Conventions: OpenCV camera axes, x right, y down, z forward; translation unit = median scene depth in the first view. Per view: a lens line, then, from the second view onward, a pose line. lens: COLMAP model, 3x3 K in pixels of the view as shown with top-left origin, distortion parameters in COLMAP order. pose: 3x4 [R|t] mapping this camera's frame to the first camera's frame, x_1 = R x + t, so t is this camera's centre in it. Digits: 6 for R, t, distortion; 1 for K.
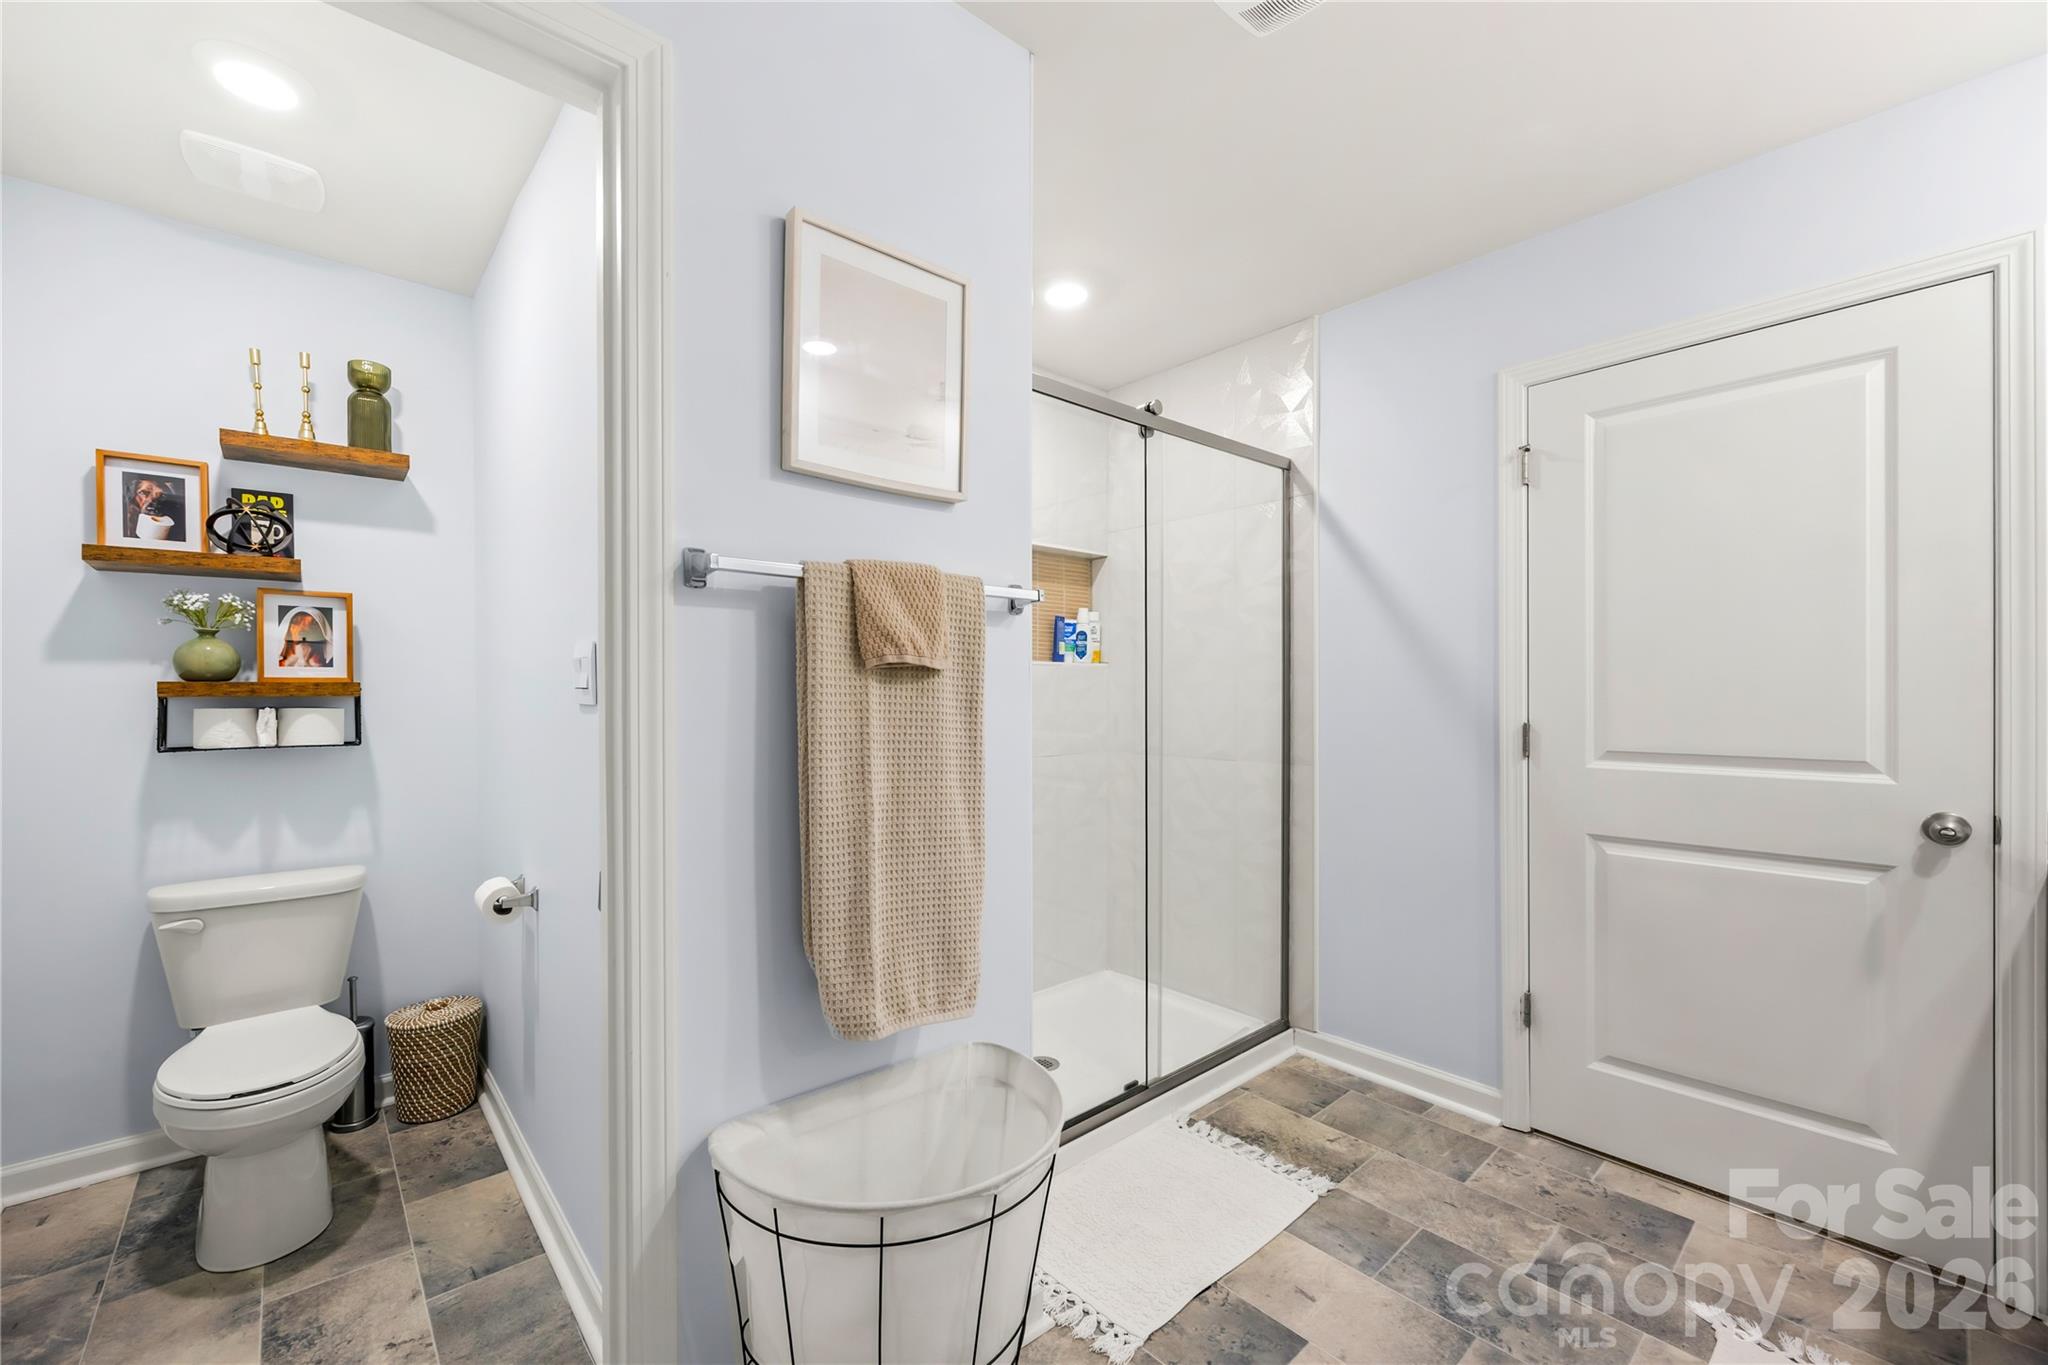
lens RADIAL K [[811.7, 0, 990.6], [0, 811.7, 687.0], [0, 0, 1]] dist [-0.001366, -0.000333]
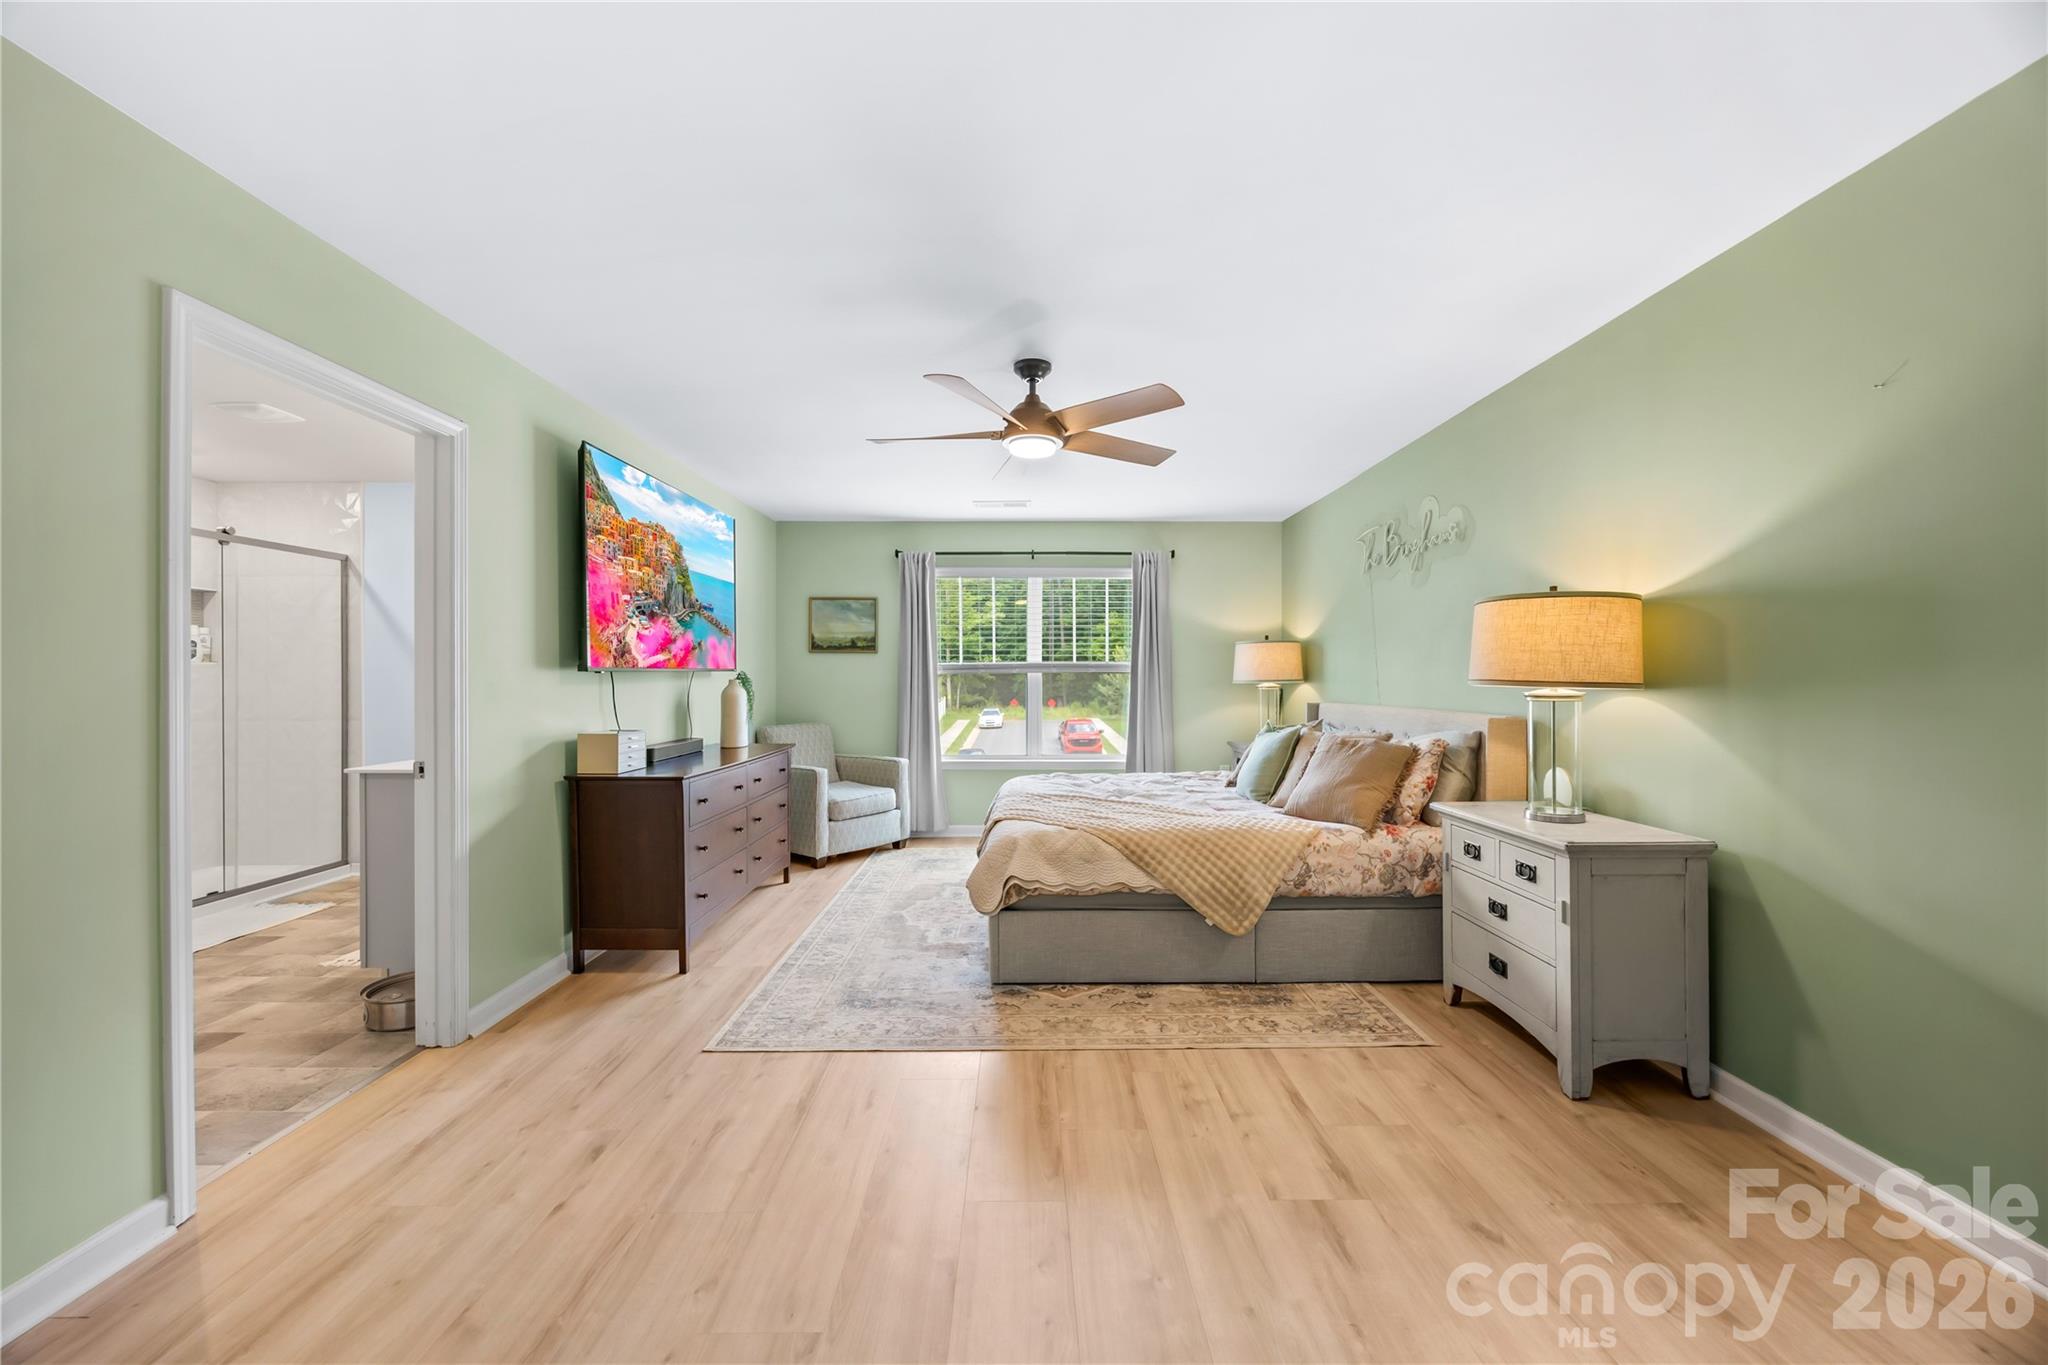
lens RADIAL K [[777.3, 0, 1022.5], [0, 777.3, 674.4], [0, 0, 1]] dist [-0.001353, -0.000288]
pose [[0.658395, 0.007581, 0.752634, 0.067115], [-0.004651, 0.999971, -0.006003, -0.006566], [-0.752658, 0.000452, 0.658412, -1.758072]]
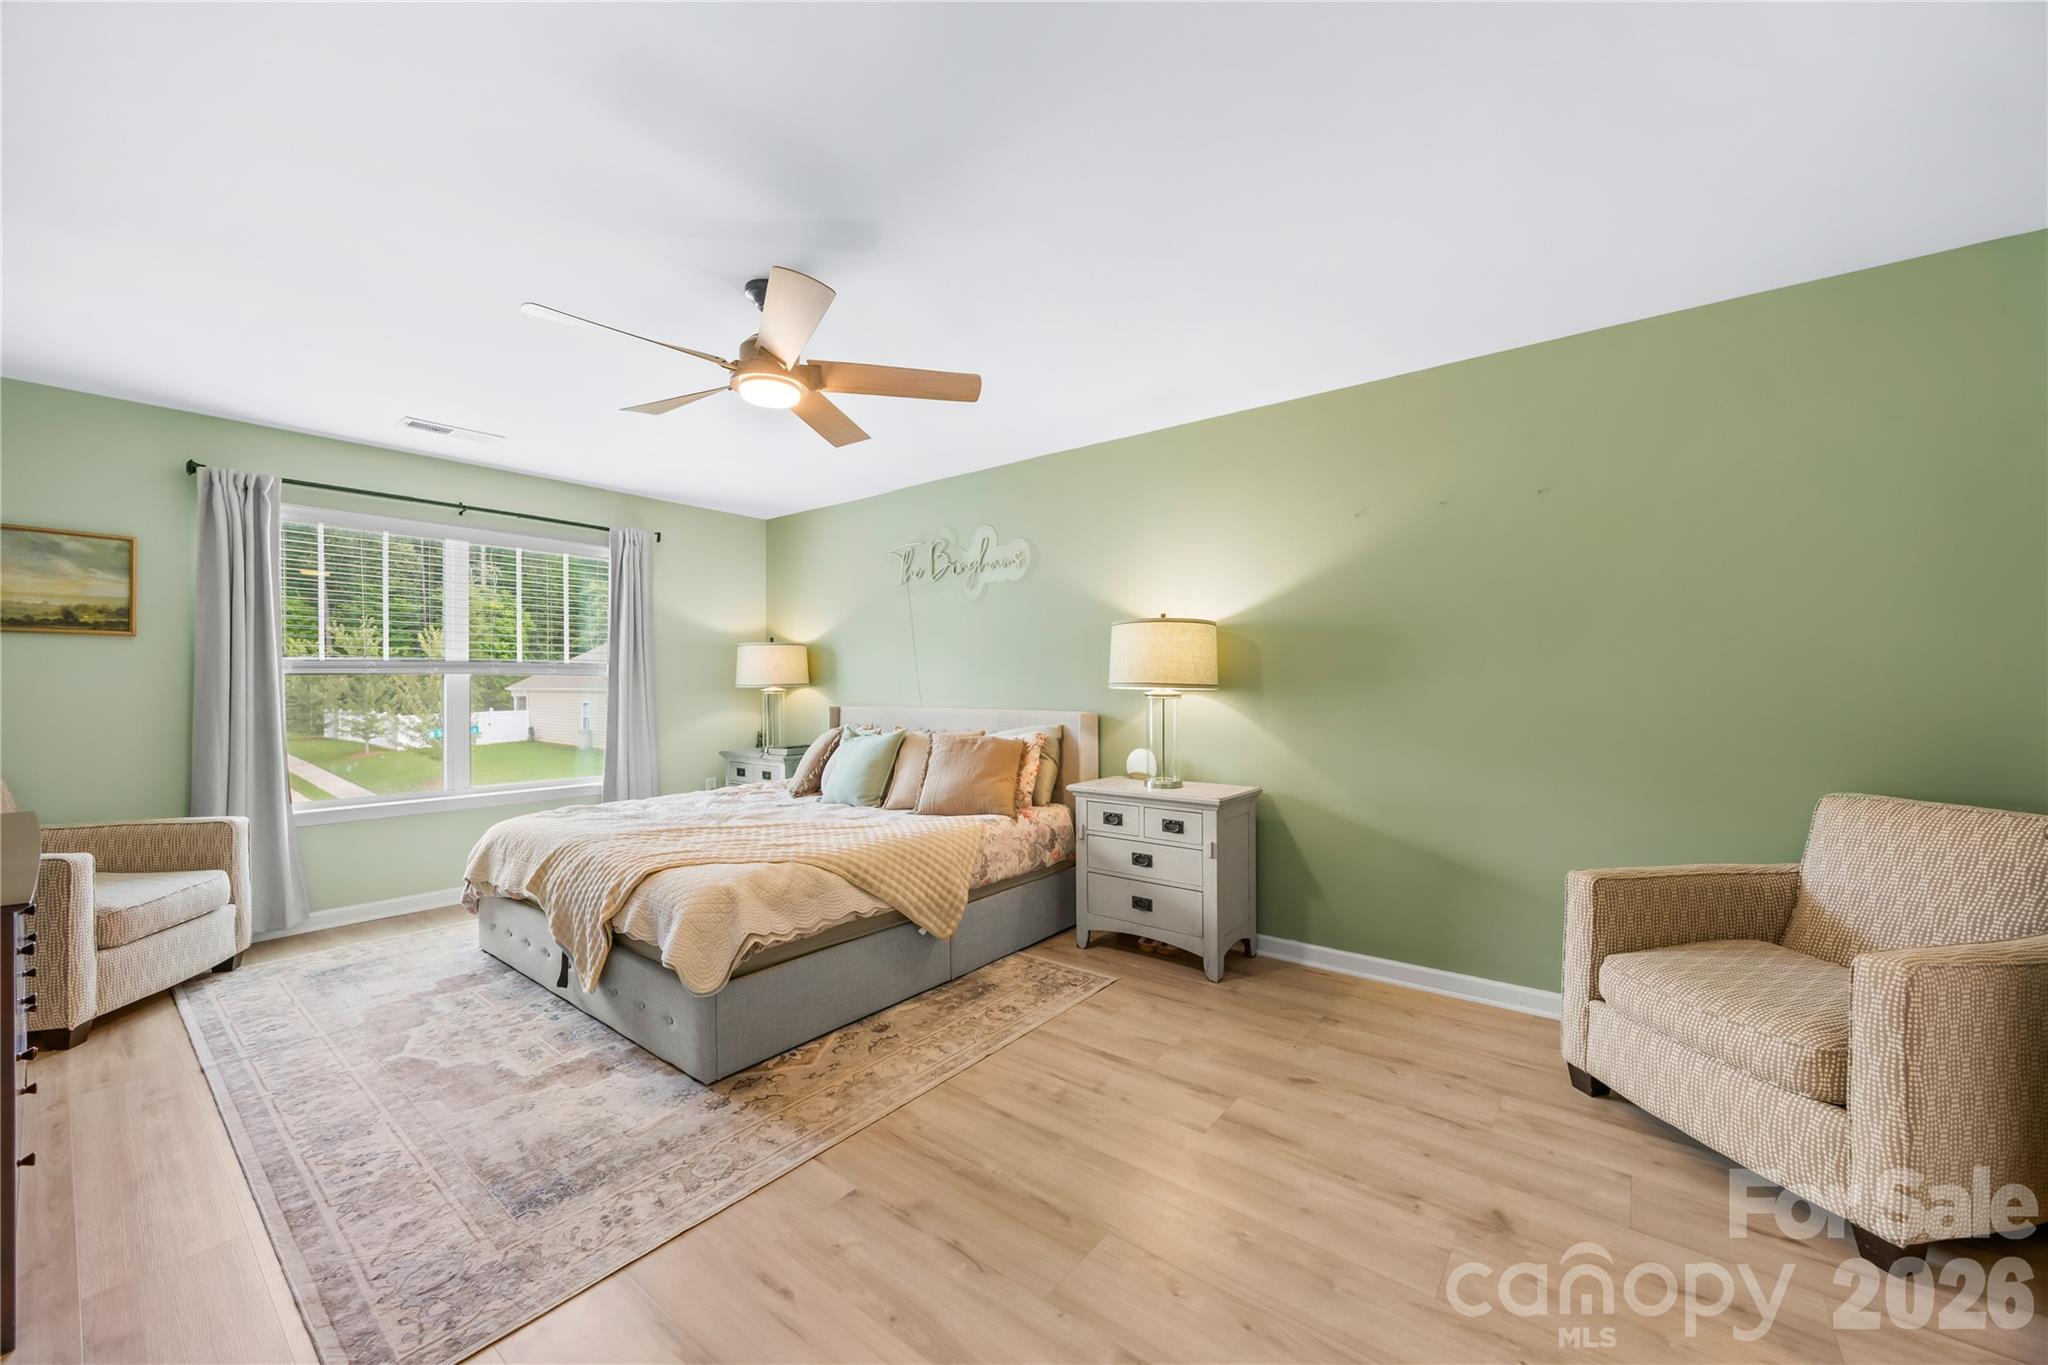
lens RADIAL K [[784.1, 0, 1019.4], [0, 784.1, 669.2], [0, 0, 1]] dist [-0.001823, -0.000408]
pose [[-0.181364, 0.019851, 0.983216, -0.059097], [-0.003438, 0.999777, -0.020820, -0.003826], [-0.983410, -0.007156, -0.181255, -0.956343]]
